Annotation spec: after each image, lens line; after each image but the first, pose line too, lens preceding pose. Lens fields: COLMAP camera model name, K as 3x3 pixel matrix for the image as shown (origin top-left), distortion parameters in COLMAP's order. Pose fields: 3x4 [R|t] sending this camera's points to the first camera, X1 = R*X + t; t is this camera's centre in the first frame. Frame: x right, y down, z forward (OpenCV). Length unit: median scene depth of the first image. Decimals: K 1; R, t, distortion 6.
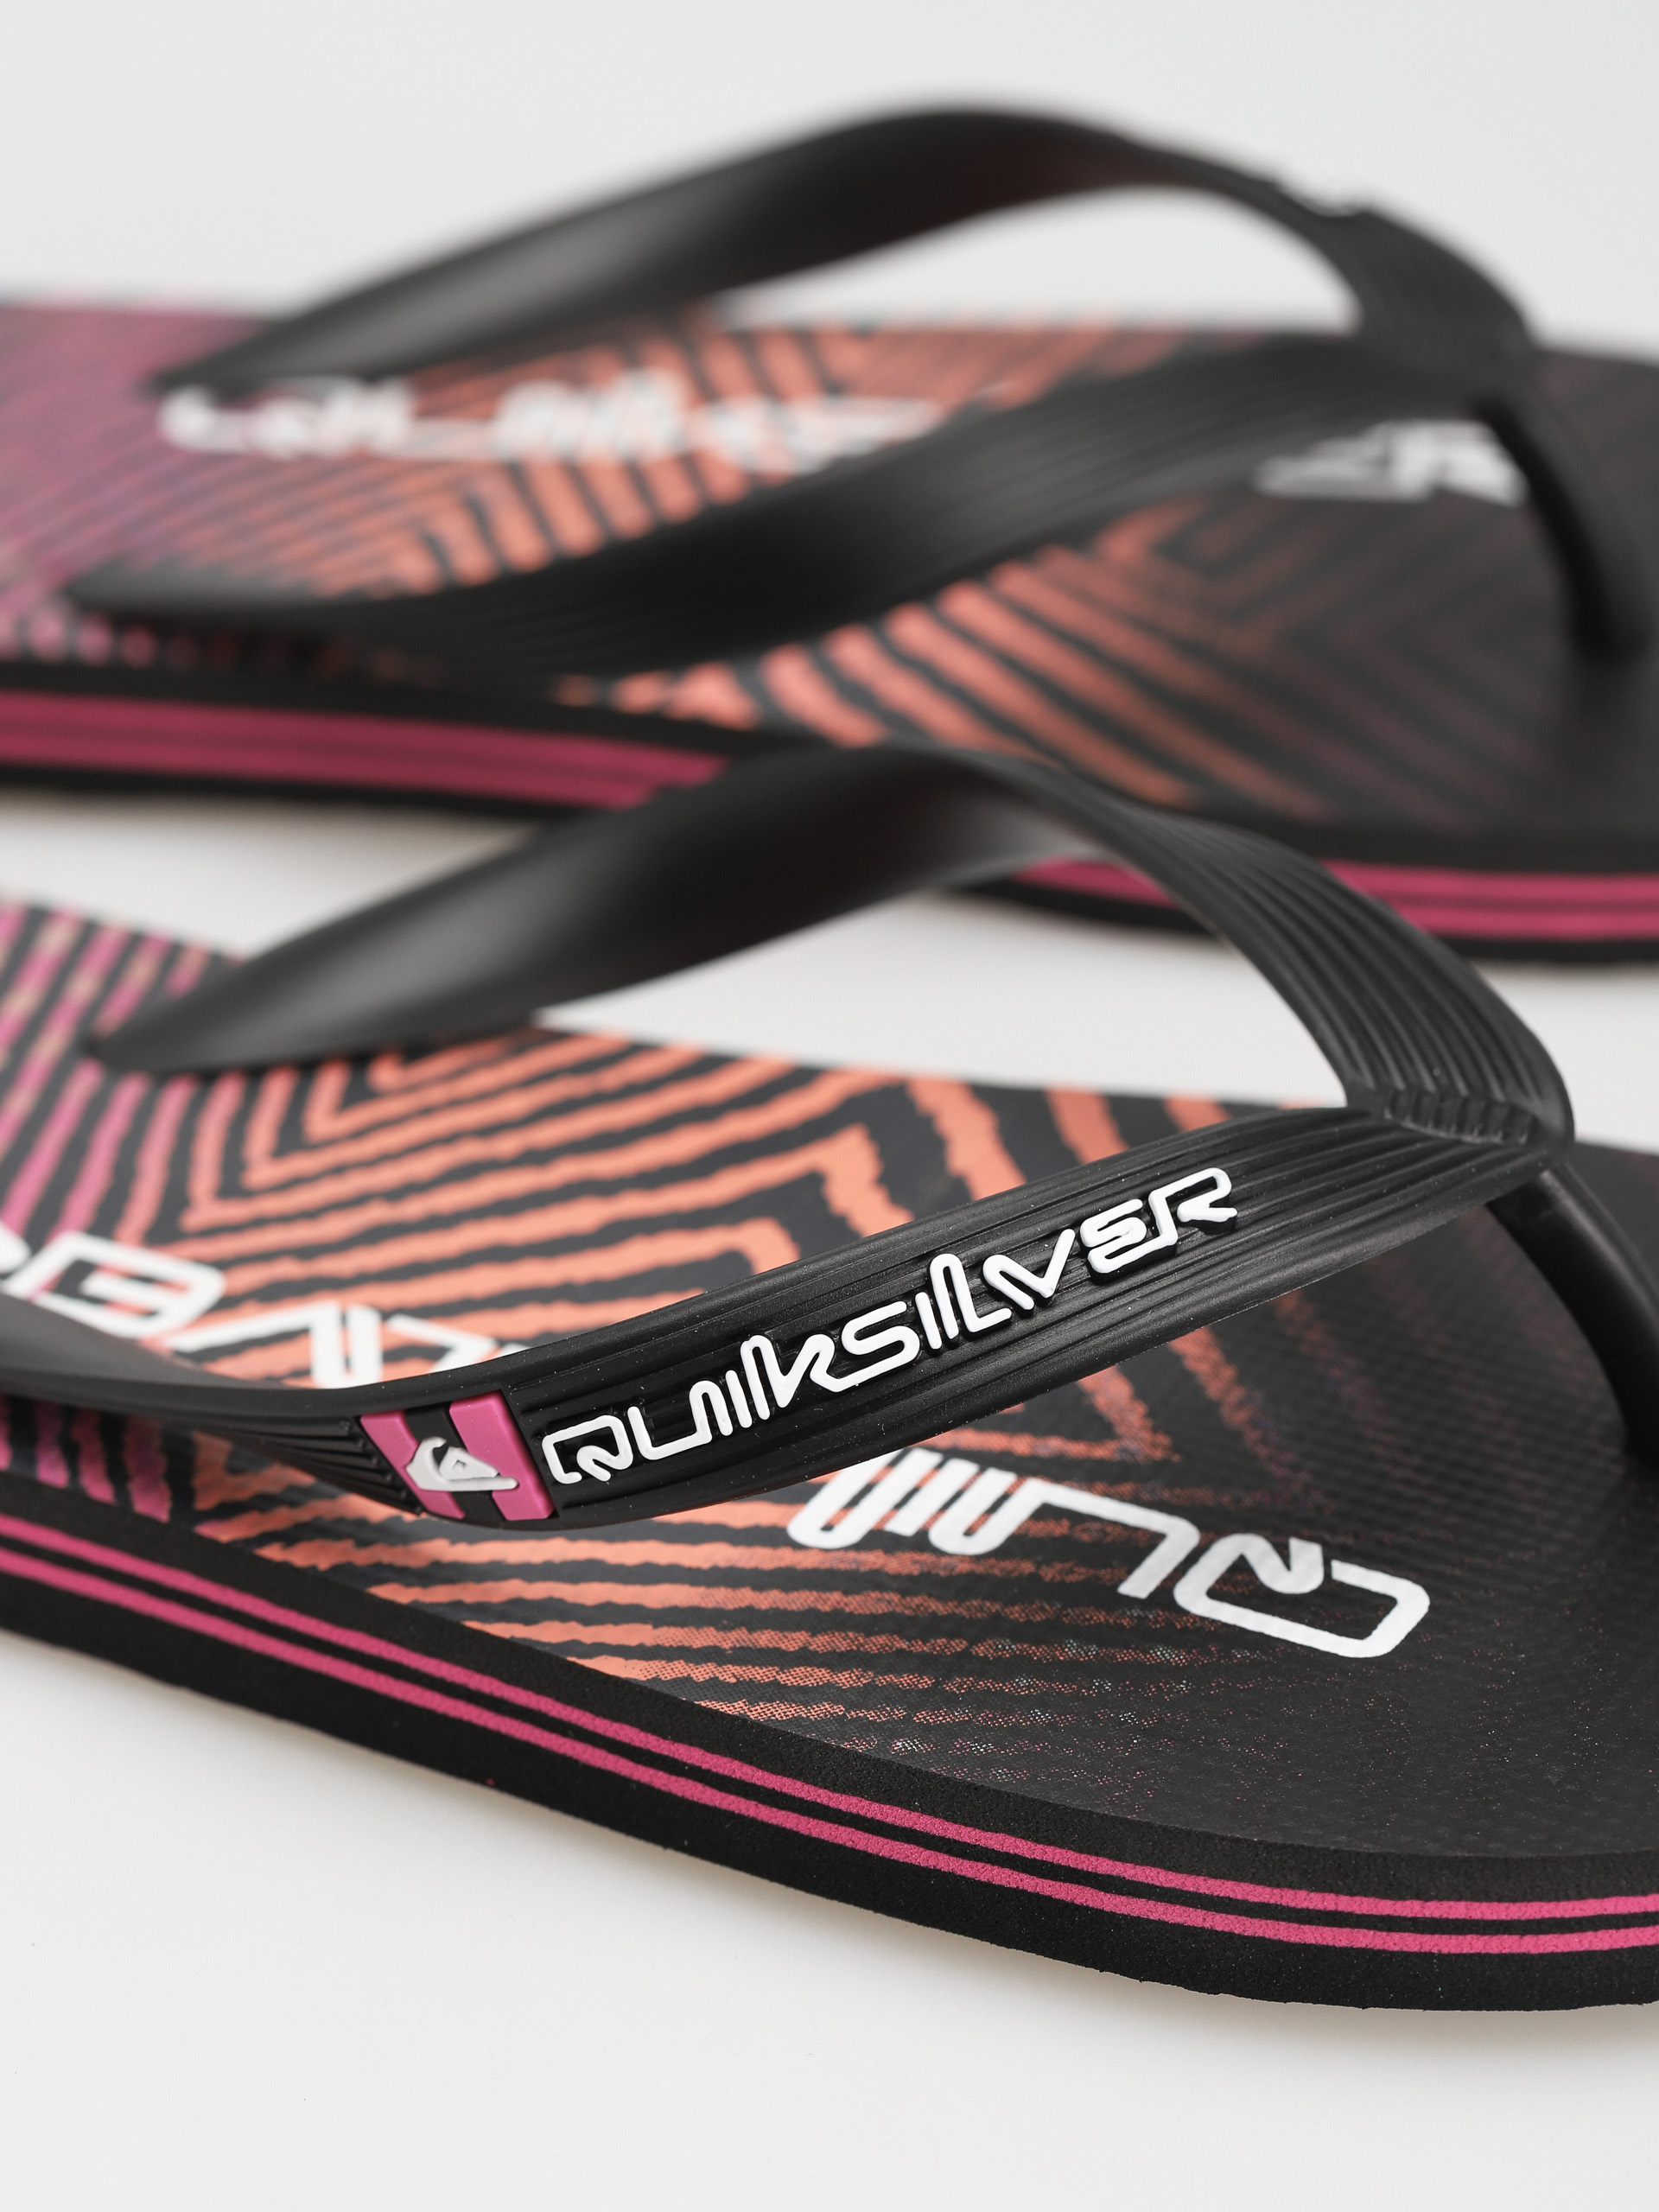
lens RADIAL K [[7295.3, 0, 829.5], [0, 7295.3, 1106.0], [0, 0, 1]] dist [0.240497, 1.139588]
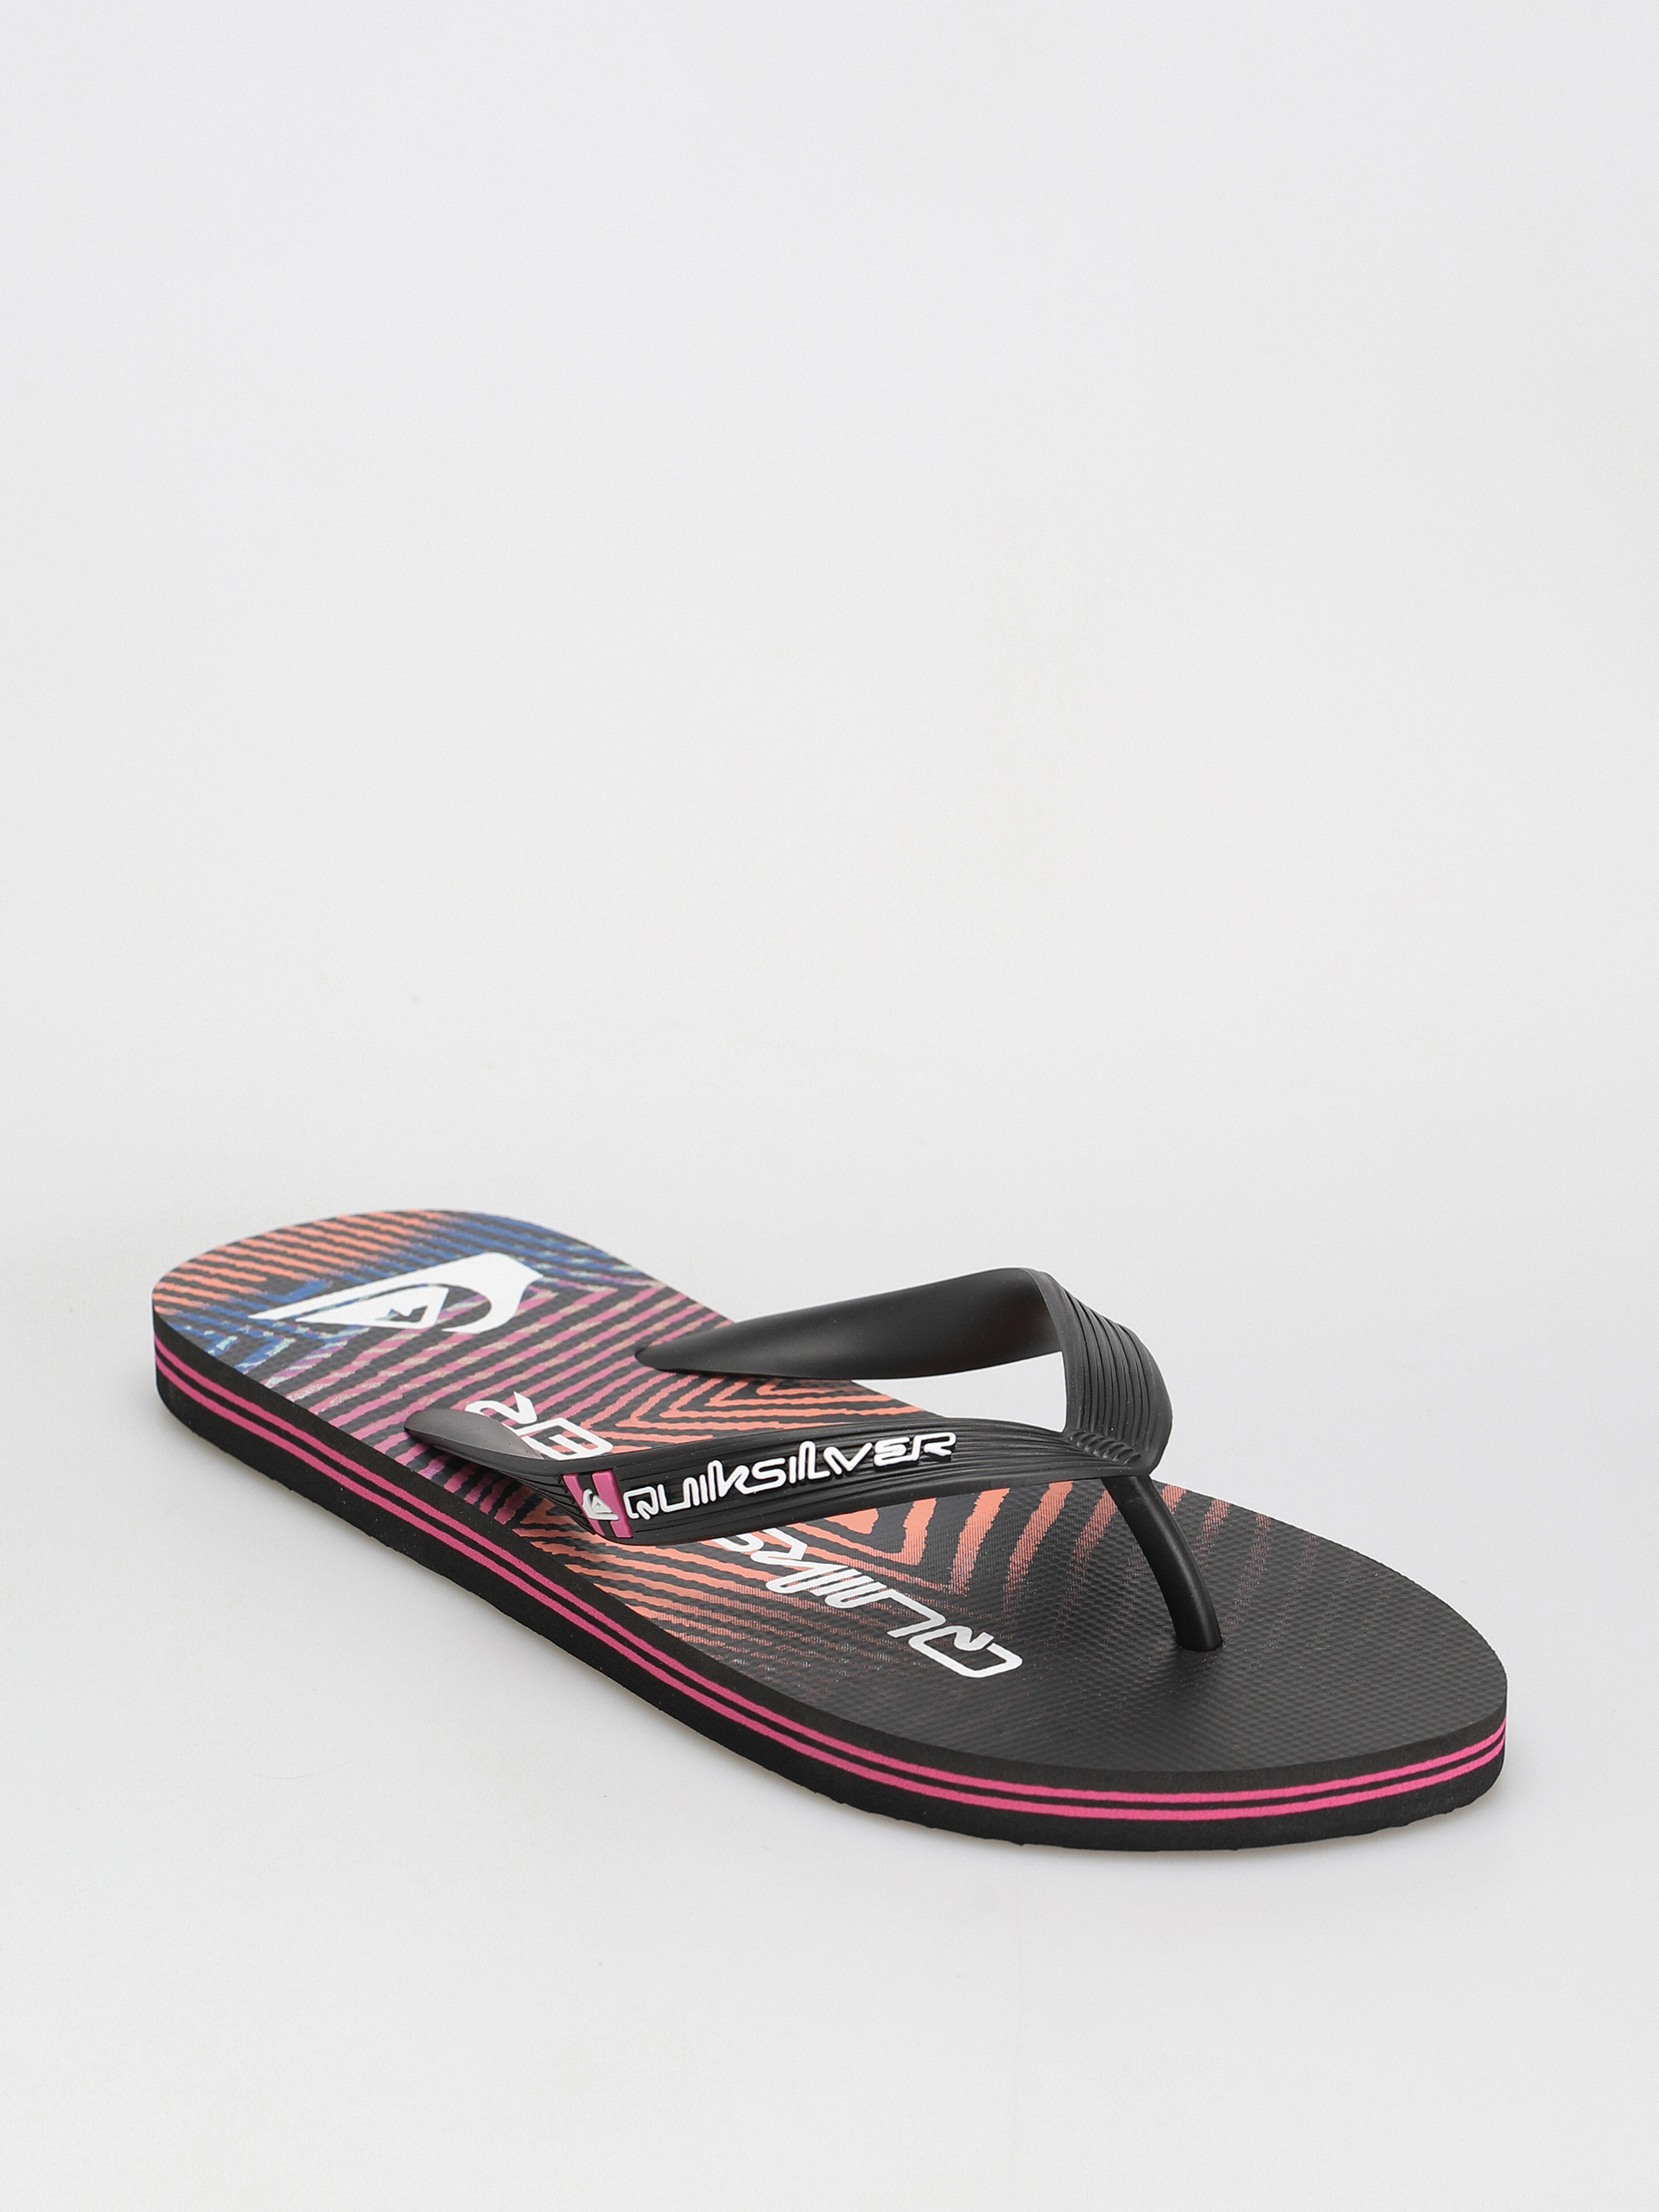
lens RADIAL K [[7295.3, 0, 829.5], [0, 7295.3, 1106.0], [0, 0, 1]] dist [0.240497, 1.139588]
pose [[0.918338, 0.170072, -0.357396, 0.761256], [-0.220153, 0.969889, -0.104153, 0.144895], [0.328921, 0.174330, 0.928127, -0.985559]]
